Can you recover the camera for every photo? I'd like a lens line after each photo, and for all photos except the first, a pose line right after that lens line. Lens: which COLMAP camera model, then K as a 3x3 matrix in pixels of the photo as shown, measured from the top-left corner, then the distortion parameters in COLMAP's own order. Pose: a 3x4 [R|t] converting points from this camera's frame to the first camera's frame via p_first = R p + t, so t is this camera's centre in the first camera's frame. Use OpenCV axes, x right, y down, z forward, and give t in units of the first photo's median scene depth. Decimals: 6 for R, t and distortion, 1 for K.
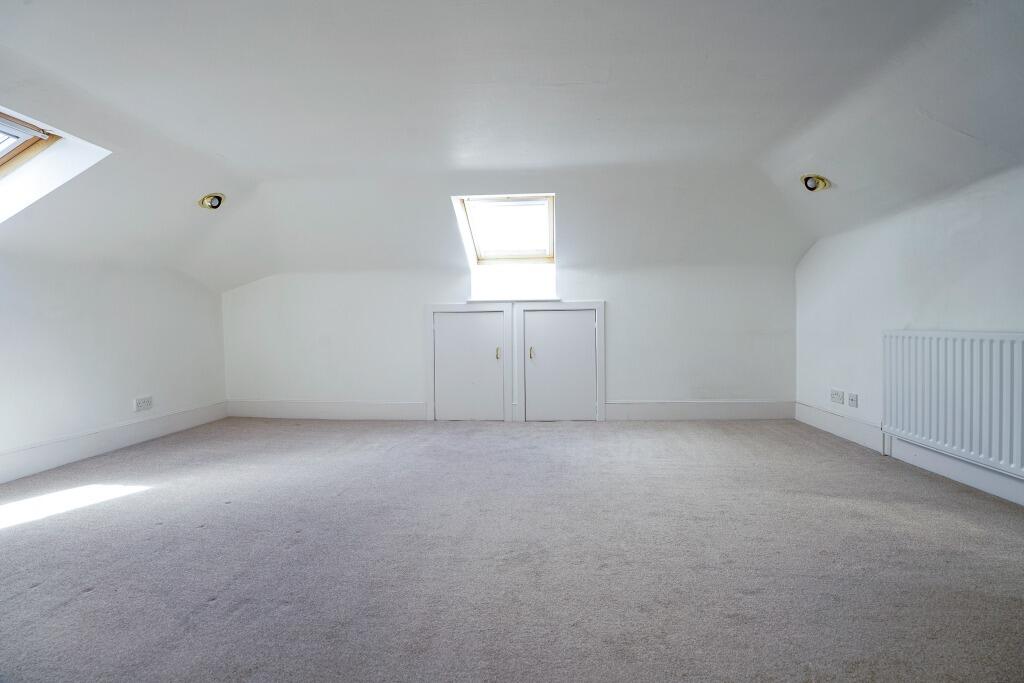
lens RADIAL K [[465.5, 0, 511.9], [0, 465.5, 337.3], [0, 0, 1]] dist [-0.043301, 0.002679]
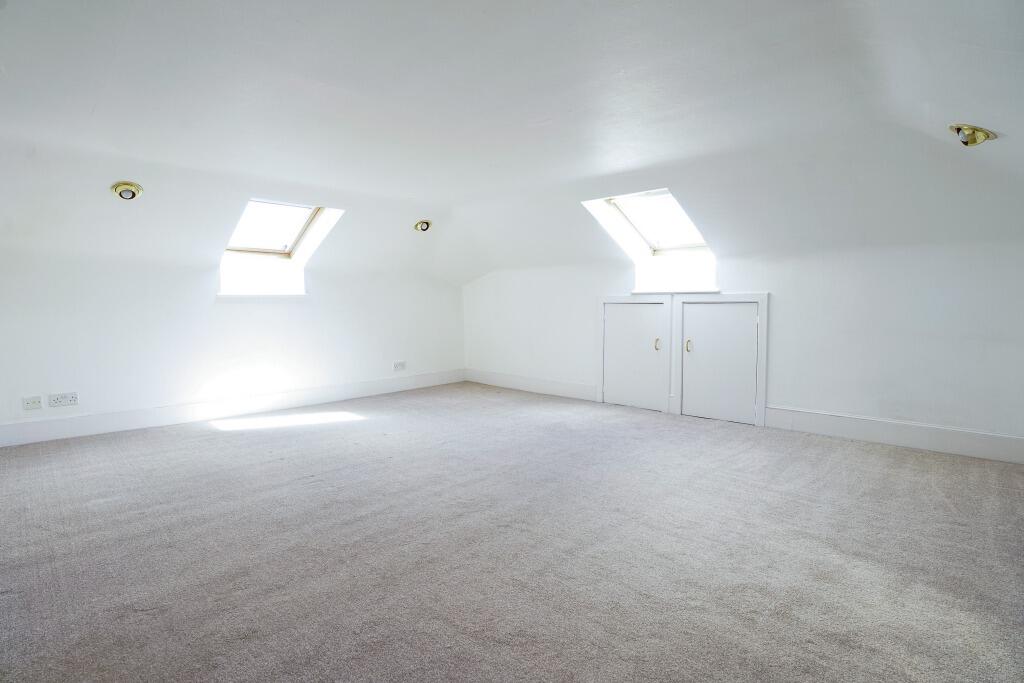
lens RADIAL K [[465.5, 0, 509.1], [0, 465.5, 339.0], [0, 0, 1]] dist [-0.043301, 0.002679]
pose [[0.794303, 0.049534, -0.605499, 0.339873], [-0.019020, 0.998209, 0.056711, -0.030621], [0.607224, -0.033529, 0.793823, 0.006244]]
